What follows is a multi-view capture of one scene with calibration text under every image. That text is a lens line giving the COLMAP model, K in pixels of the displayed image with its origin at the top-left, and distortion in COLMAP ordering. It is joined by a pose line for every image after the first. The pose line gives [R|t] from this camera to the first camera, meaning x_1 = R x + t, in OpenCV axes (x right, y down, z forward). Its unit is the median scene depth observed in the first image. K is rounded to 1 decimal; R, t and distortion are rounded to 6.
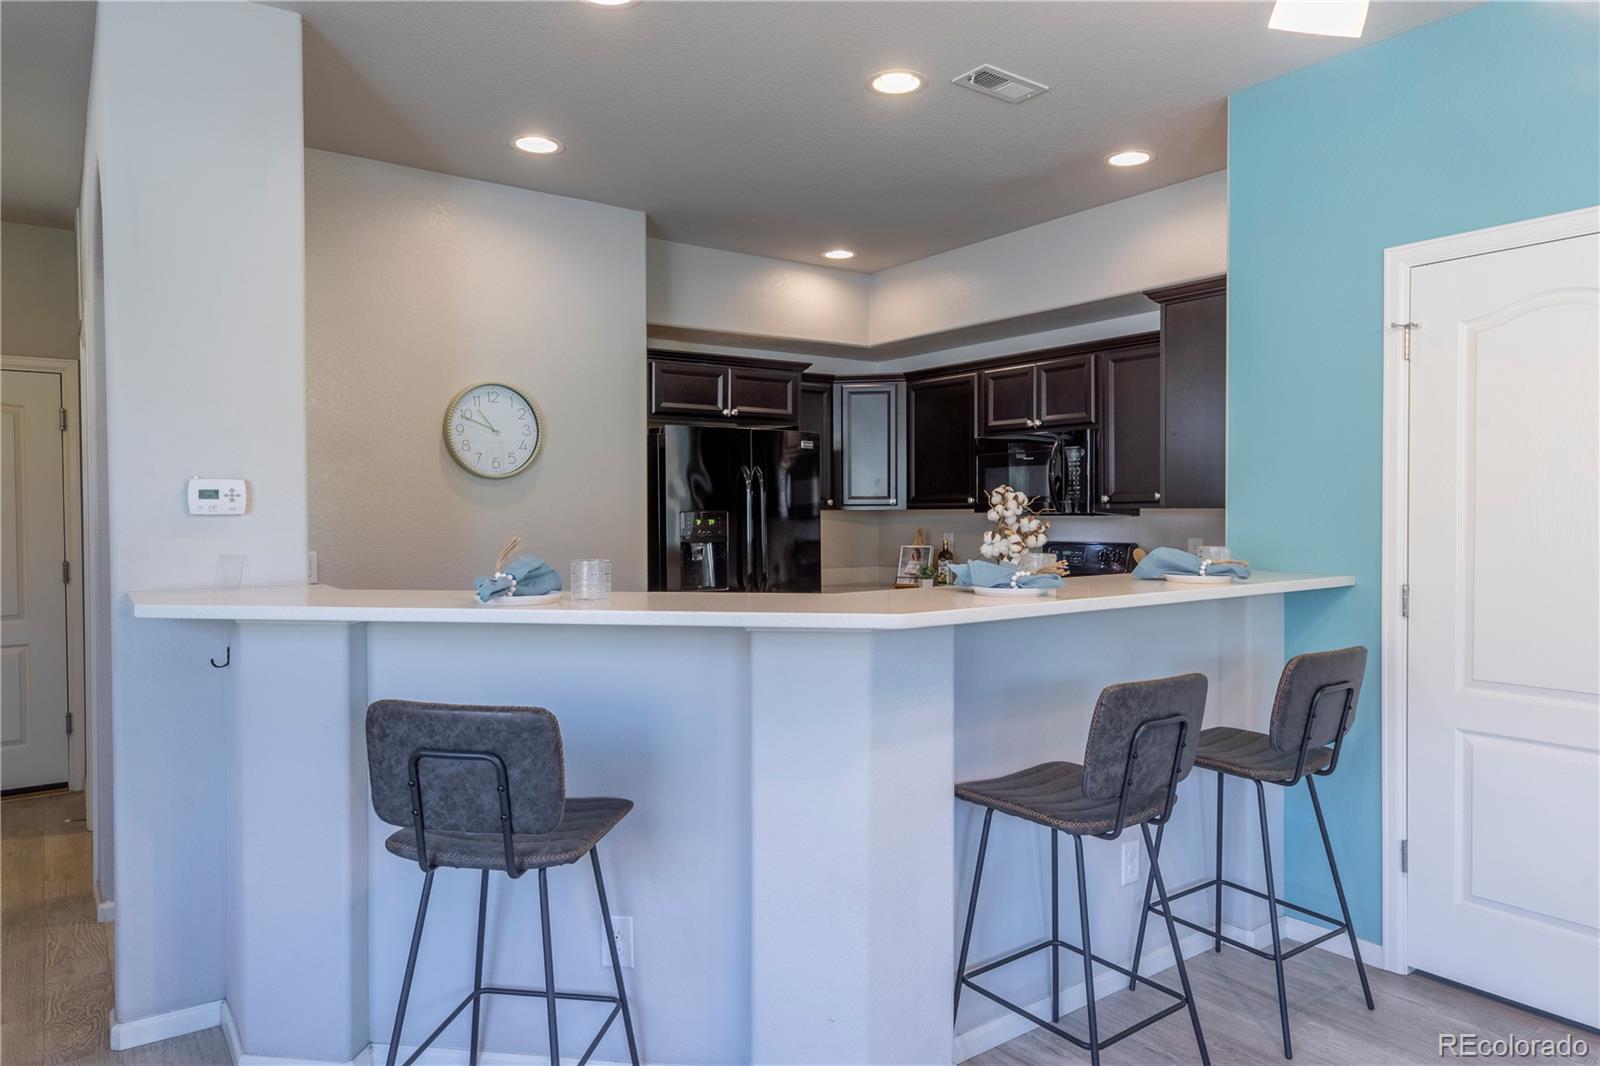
lens RADIAL K [[1023.7, 0, 807.3], [0, 1023.7, 528.4], [0, 0, 1]] dist [0.008924, 0.001040]
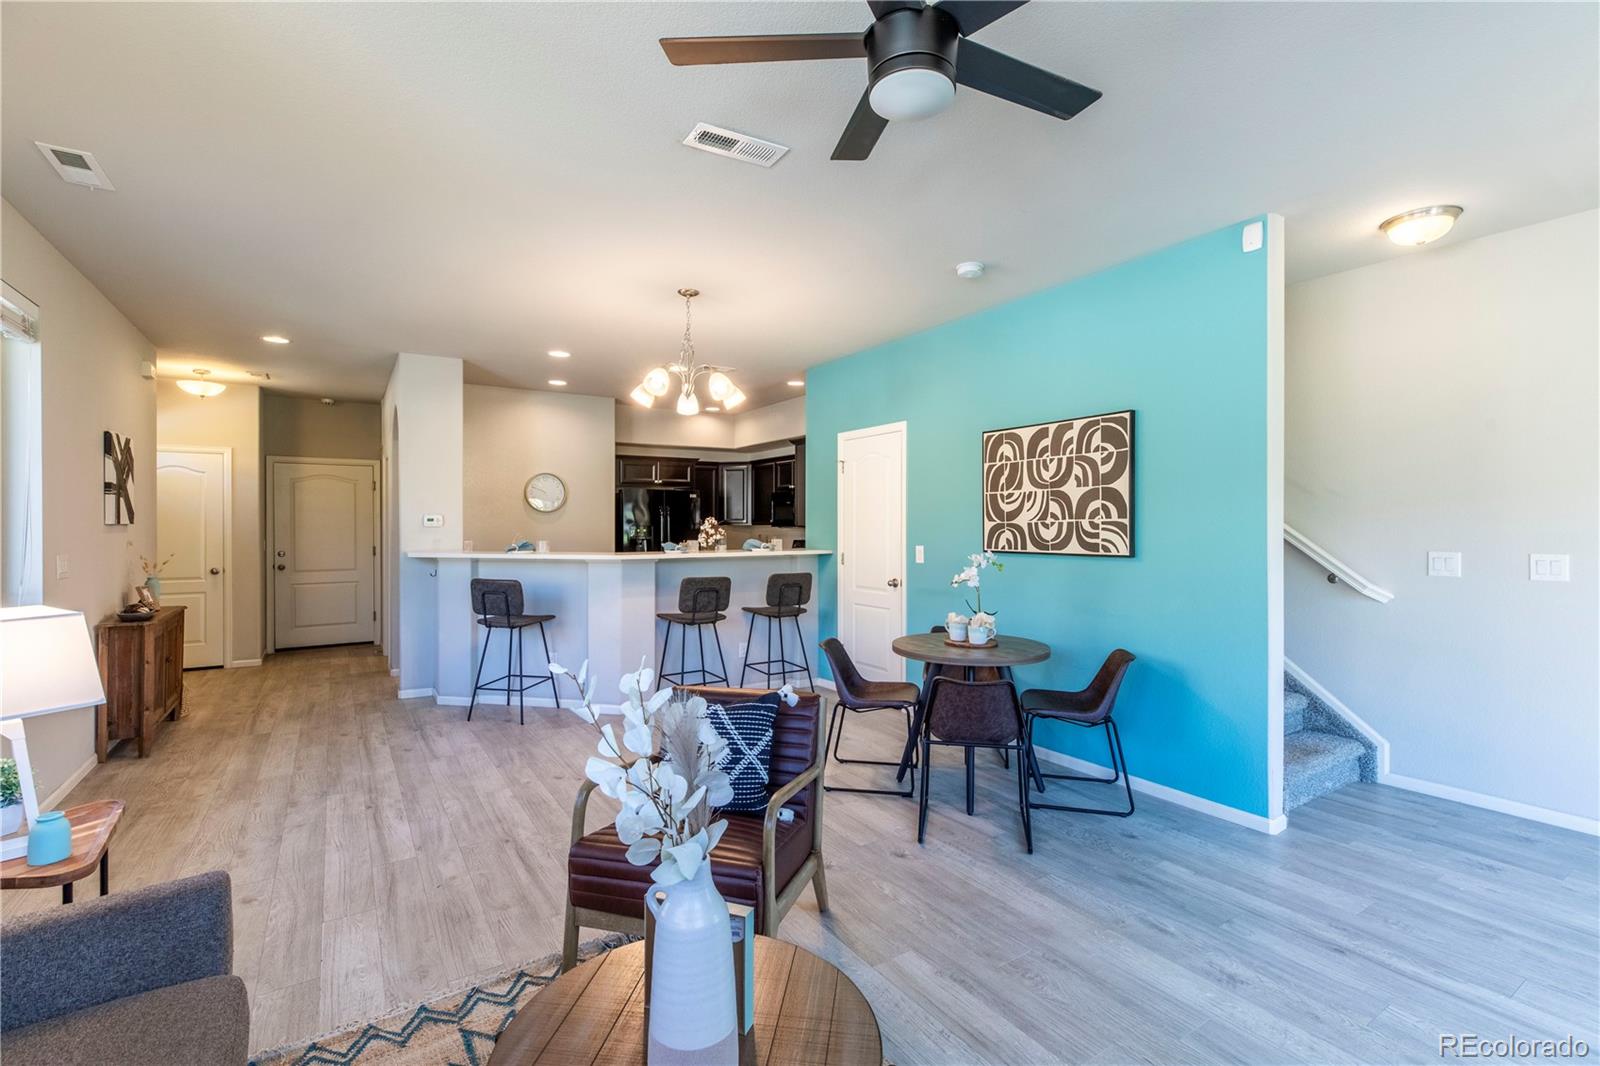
lens RADIAL K [[717.9, 0, 800.8], [0, 717.9, 527.9], [0, 0, 1]] dist [0.005231, -0.001441]
pose [[0.998041, 0.004481, -0.062395, 0.357248], [-0.005297, 0.999902, -0.012926, 0.007070], [0.062331, 0.013231, 0.997968, -0.585267]]
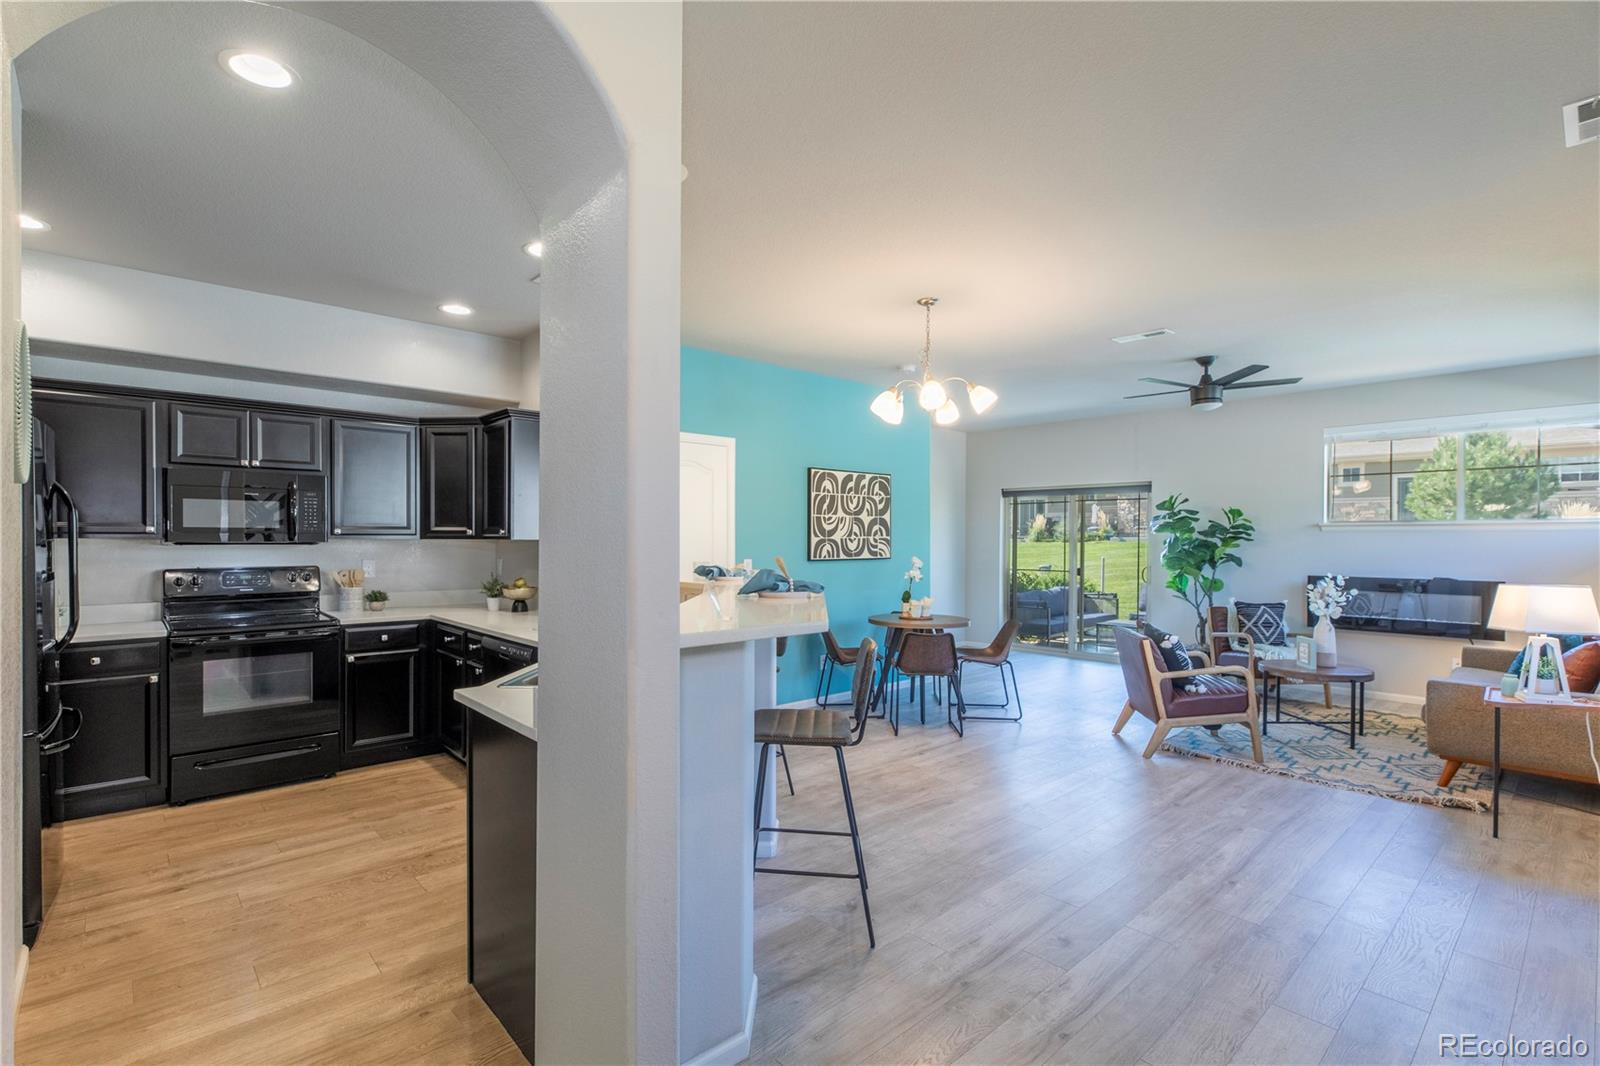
lens RADIAL K [[717.9, 0, 791.4], [0, 717.9, 546.7], [0, 0, 1]] dist [0.005231, -0.001441]
pose [[-0.088162, -0.005840, 0.996089, -0.659080], [0.014255, 0.999873, 0.007124, -0.007727], [-0.996004, 0.014827, -0.088068, 0.502488]]
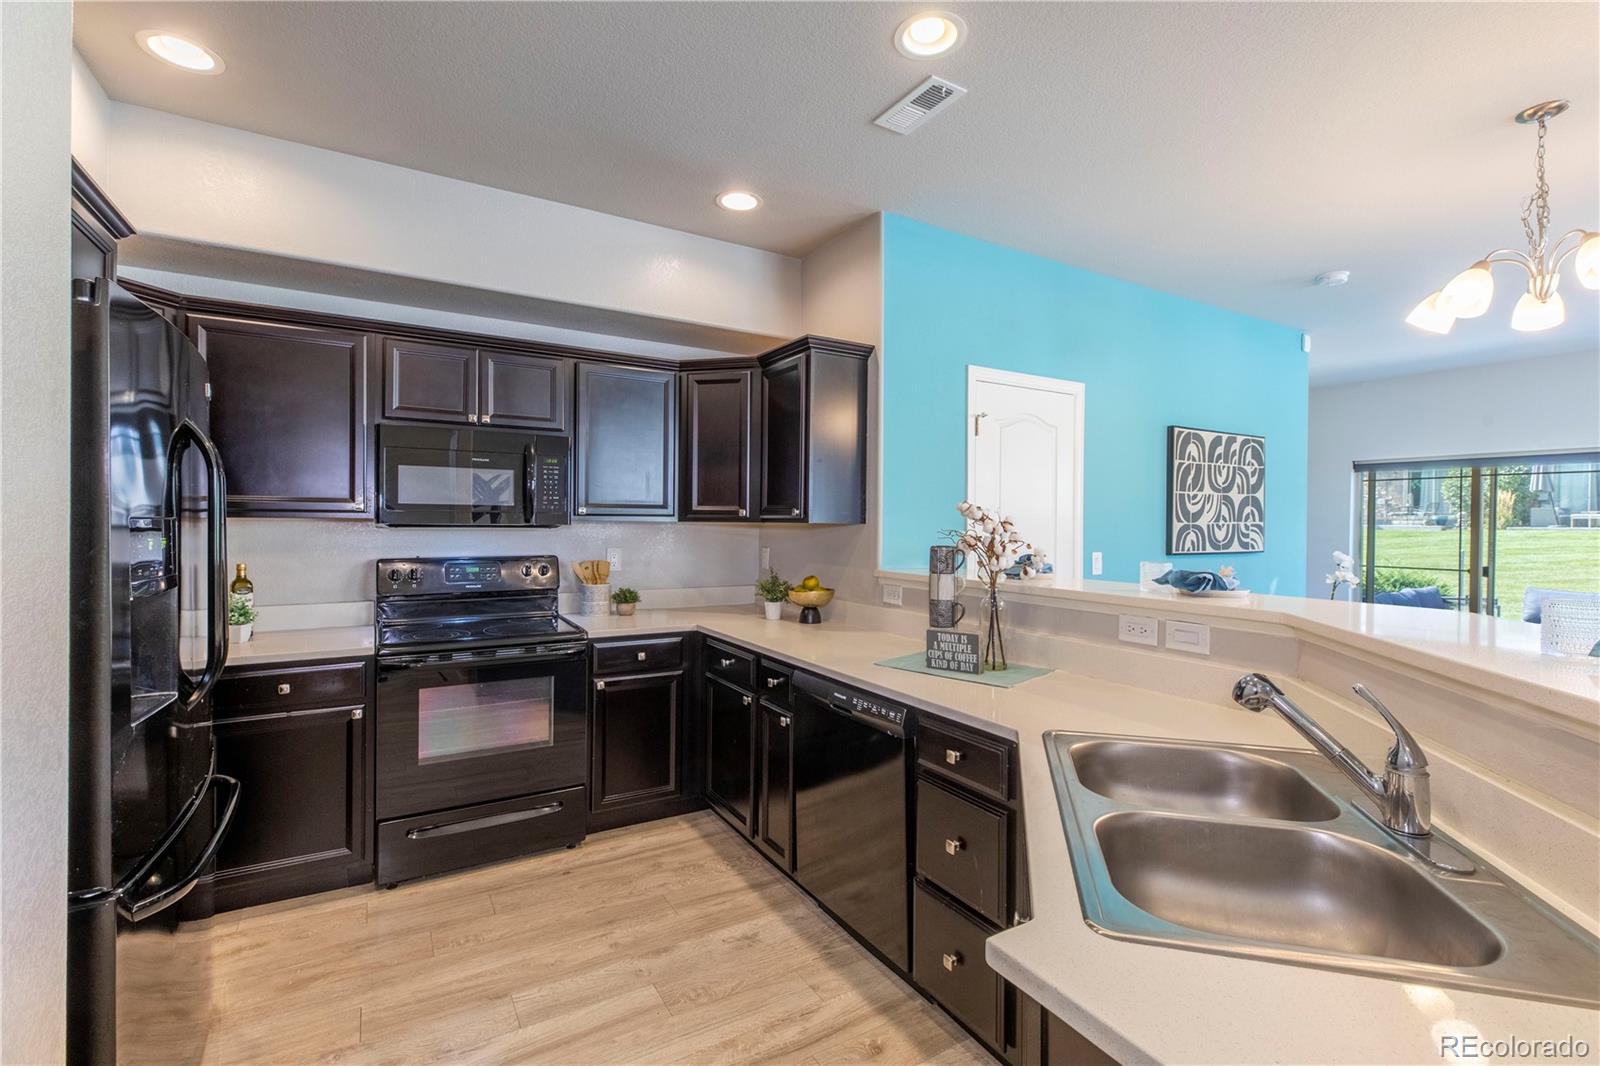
lens RADIAL K [[717.9, 0, 840.3], [0, 717.9, 530.0], [0, 0, 1]] dist [0.005231, -0.001441]
pose [[0.084960, -0.003712, 0.996377, -0.363693], [0.007022, 0.999970, 0.003127, -0.010913], [-0.996360, 0.006731, 0.084983, 0.690518]]
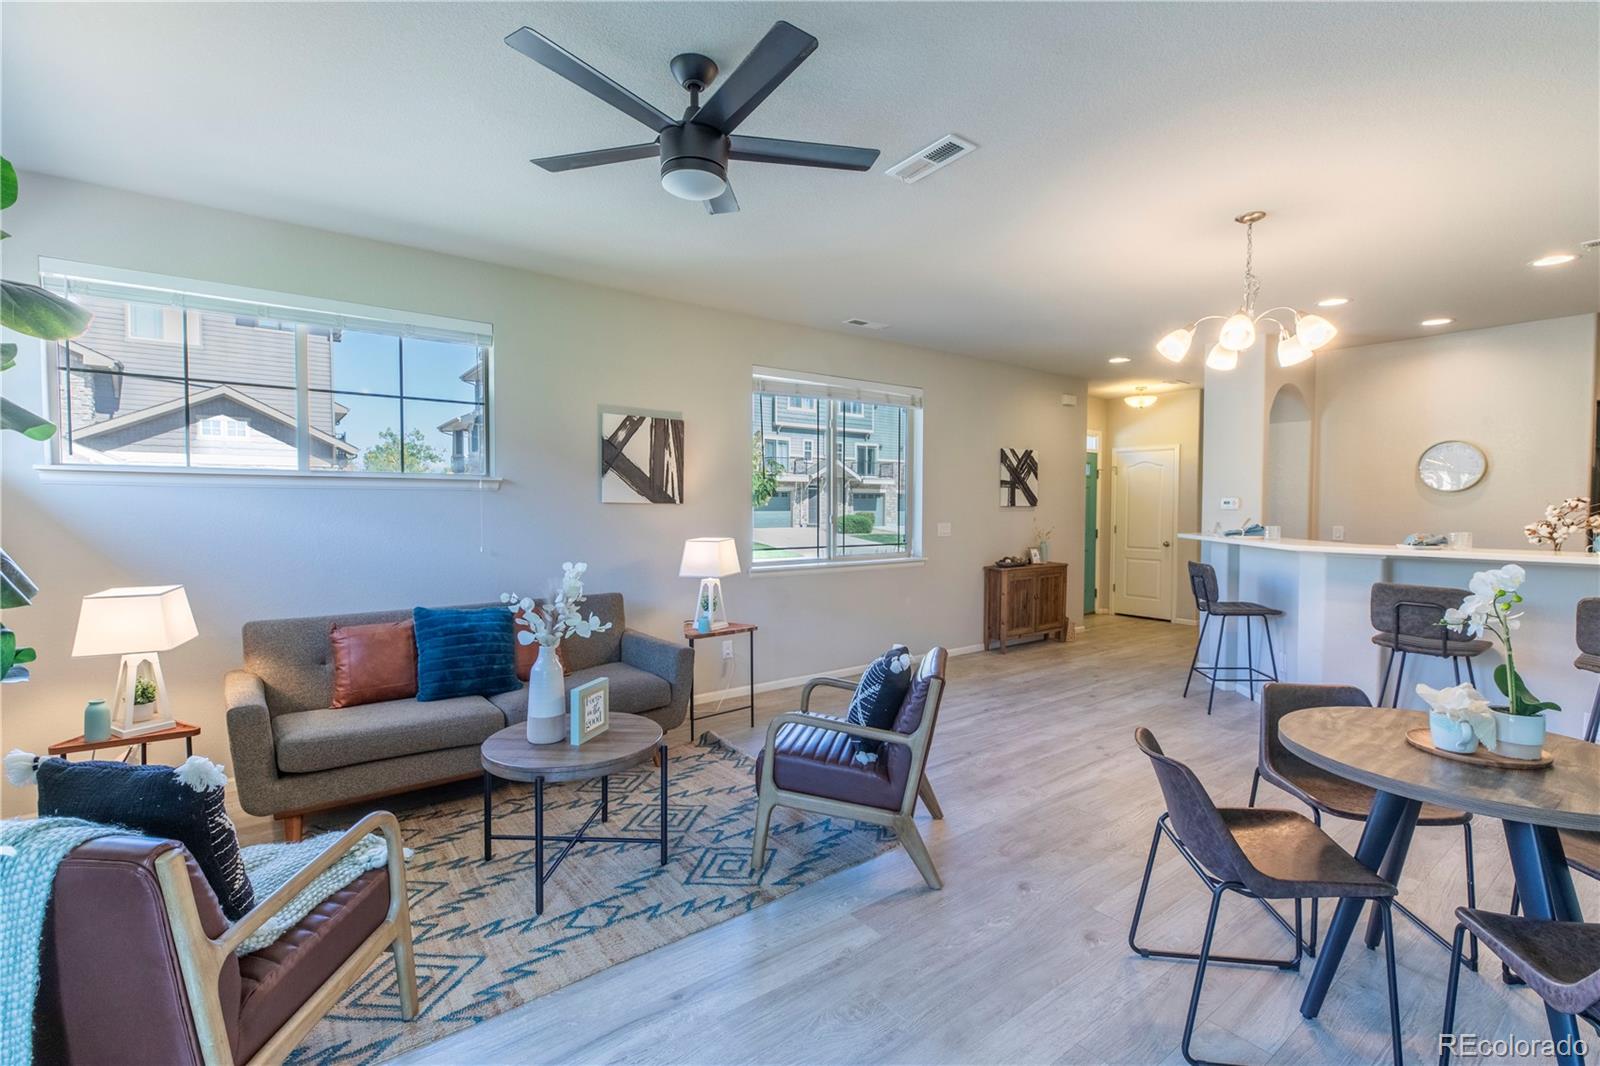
lens RADIAL K [[717.9, 0, 806.0], [0, 717.9, 525.3], [0, 0, 1]] dist [0.005231, -0.001441]
pose [[0.010555, 0.031569, -0.999446, 0.863381], [-0.019936, 0.999309, 0.031354, -0.003855], [0.999746, 0.019594, 0.011177, -0.164468]]
